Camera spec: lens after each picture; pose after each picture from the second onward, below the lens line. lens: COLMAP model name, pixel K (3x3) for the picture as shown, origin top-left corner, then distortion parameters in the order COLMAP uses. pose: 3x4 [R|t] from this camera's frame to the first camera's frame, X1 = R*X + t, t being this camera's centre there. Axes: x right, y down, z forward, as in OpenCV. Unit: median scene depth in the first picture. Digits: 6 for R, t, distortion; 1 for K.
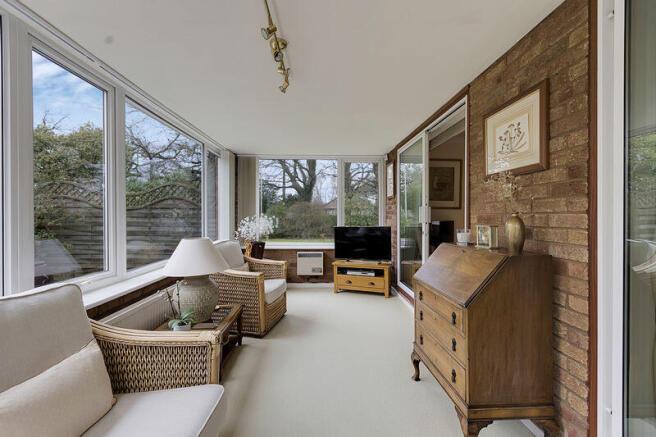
lens RADIAL K [[291.1, 0, 327.8], [0, 291.1, 217.2], [0, 0, 1]] dist [-0.001499, -0.000950]
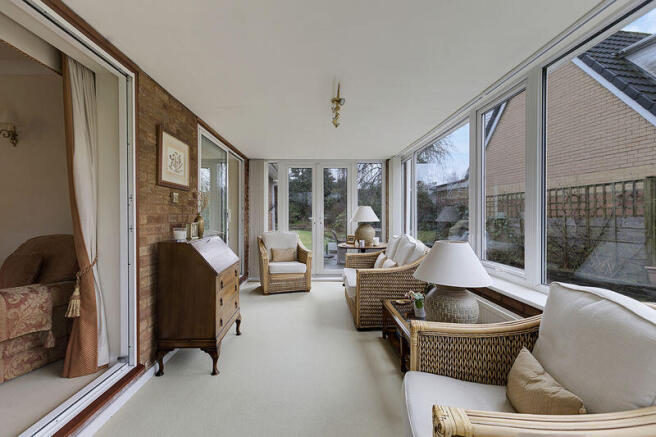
lens RADIAL K [[291.1, 0, 327.9], [0, 291.1, 217.1], [0, 0, 1]] dist [-0.001499, -0.000950]
pose [[-0.999992, 0.002291, 0.003391, -0.098665], [0.002328, 0.999938, 0.010928, -0.010619], [-0.003366, 0.010935, -0.999935, 2.015860]]
